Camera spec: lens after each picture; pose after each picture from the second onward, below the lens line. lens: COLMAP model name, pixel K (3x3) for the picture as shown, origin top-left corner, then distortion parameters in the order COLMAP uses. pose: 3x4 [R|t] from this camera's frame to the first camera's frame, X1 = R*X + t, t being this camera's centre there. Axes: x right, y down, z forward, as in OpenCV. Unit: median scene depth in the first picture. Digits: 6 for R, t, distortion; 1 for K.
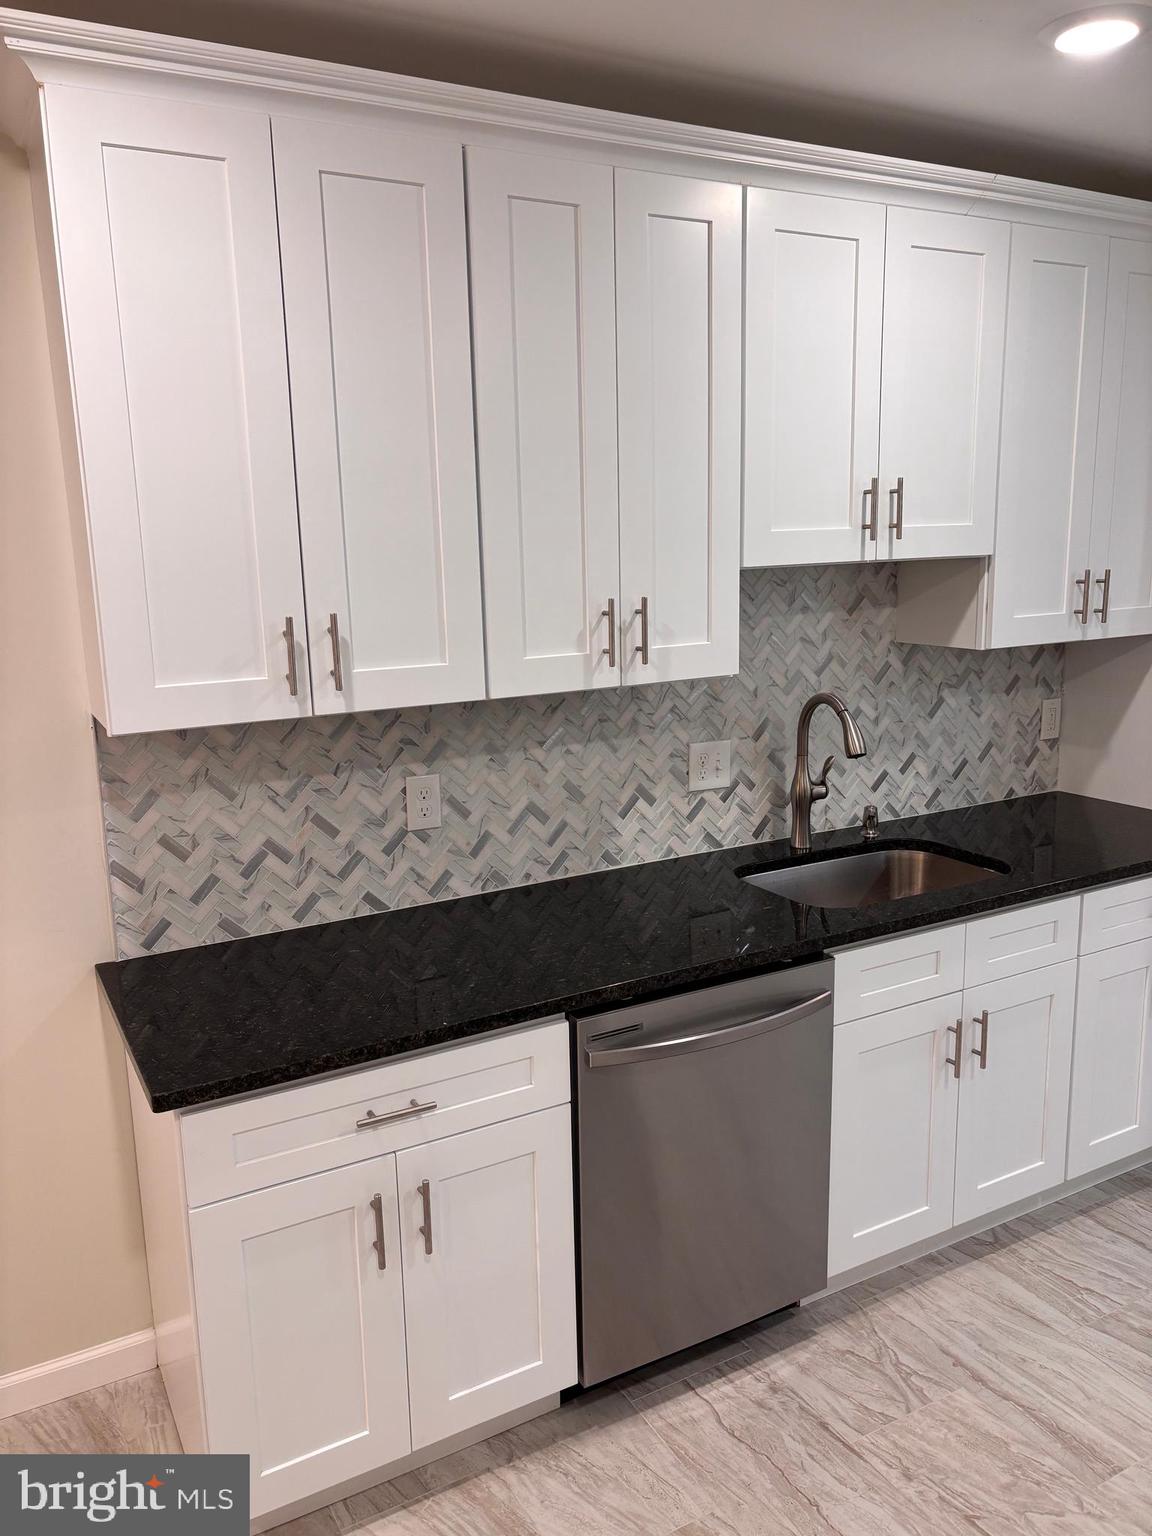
lens RADIAL K [[1151.8, 0, 568.6], [0, 1151.8, 768.0], [0, 0, 1]] dist [0.052824, -0.061593]
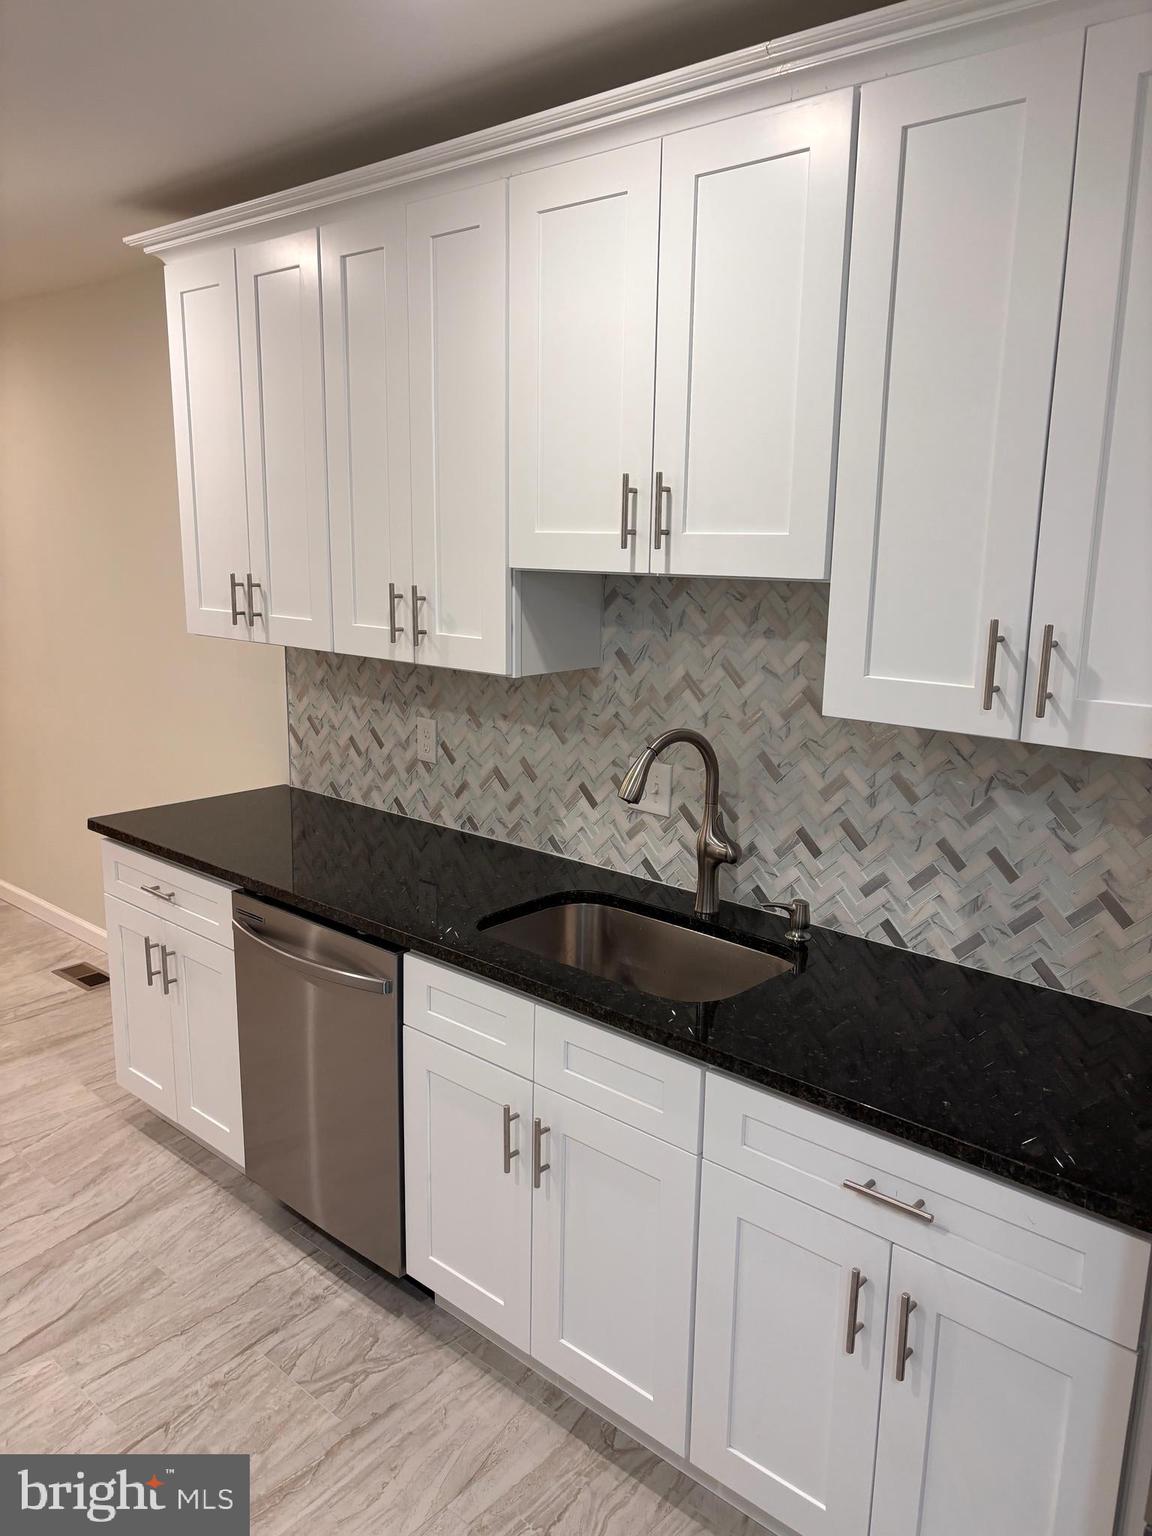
lens RADIAL K [[1154.4, 0, 563.6], [0, 1154.4, 773.6], [0, 0, 1]] dist [0.057258, -0.060309]
pose [[0.330698, 0.224616, -0.916617, 1.023807], [-0.206467, 0.964954, 0.161972, -0.160024], [0.920875, 0.135687, 0.365484, 0.650257]]
